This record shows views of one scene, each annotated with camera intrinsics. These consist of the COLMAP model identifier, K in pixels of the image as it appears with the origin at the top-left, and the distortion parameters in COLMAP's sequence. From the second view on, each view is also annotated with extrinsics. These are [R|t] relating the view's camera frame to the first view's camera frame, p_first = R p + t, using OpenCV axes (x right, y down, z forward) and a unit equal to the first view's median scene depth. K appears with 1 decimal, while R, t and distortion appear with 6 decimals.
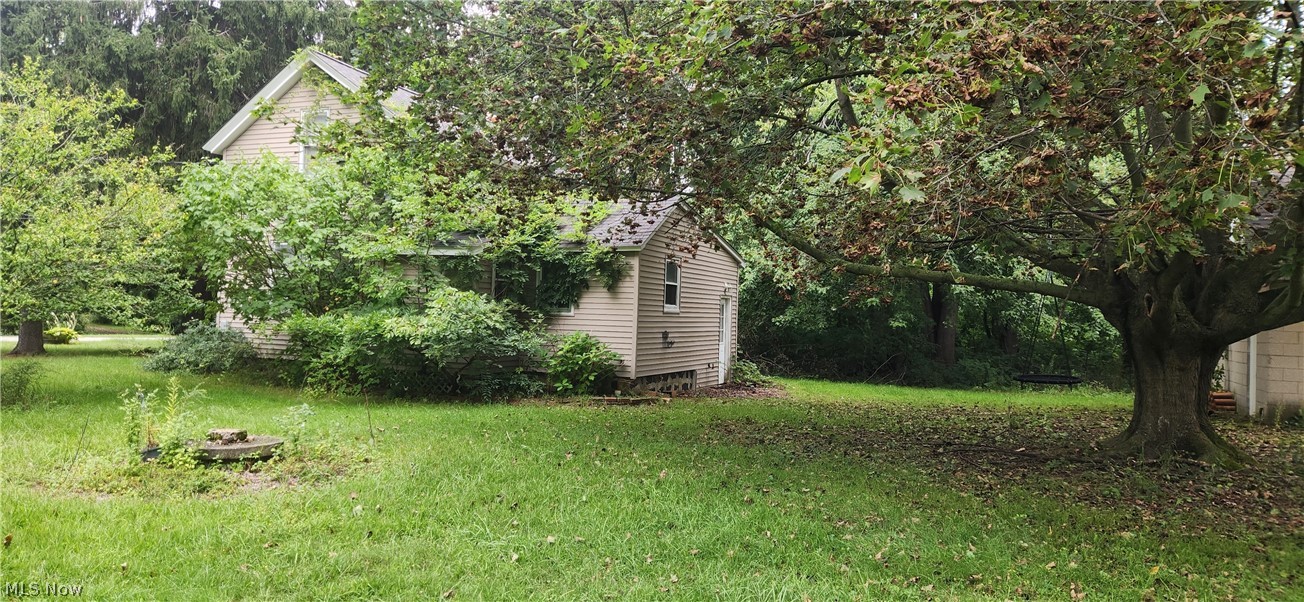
lens RADIAL K [[853.0, 0, 651.9], [0, 853.0, 304.6], [0, 0, 1]] dist [0.009486, -0.008498]
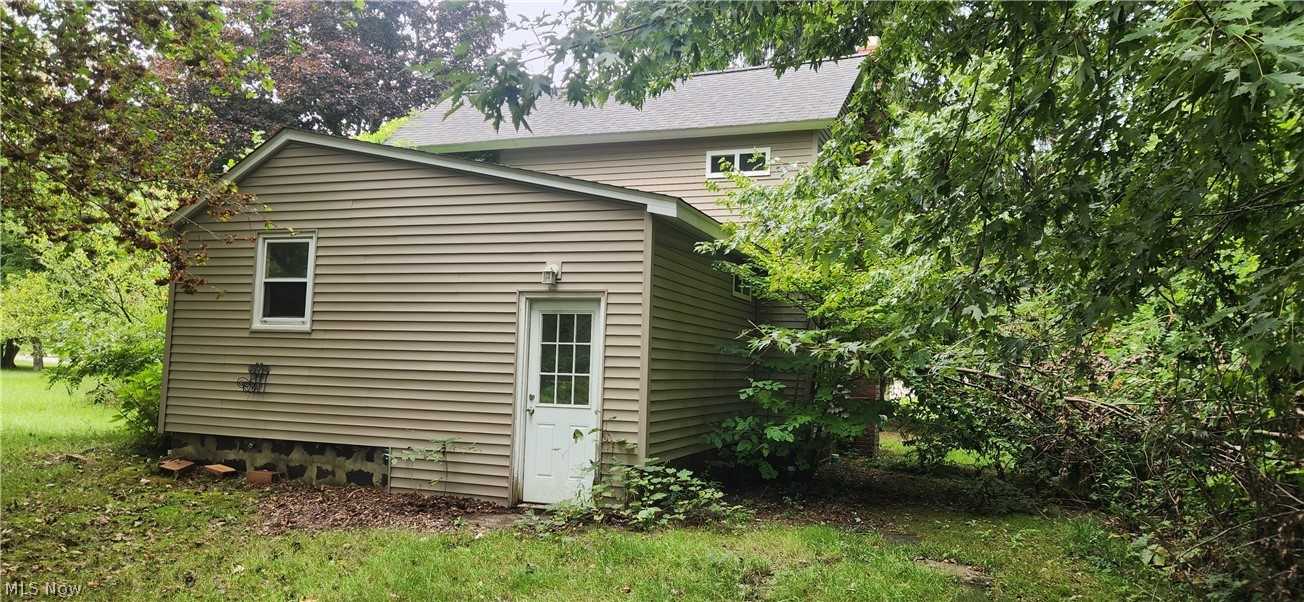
lens RADIAL K [[853.0, 0, 653.3], [0, 853.0, 299.9], [0, 0, 1]] dist [0.009486, -0.008498]
pose [[0.063424, -0.082897, -0.994538, 0.595959], [-0.015475, 0.996343, -0.084035, 0.031976], [0.997867, 0.020721, 0.061909, 1.197378]]
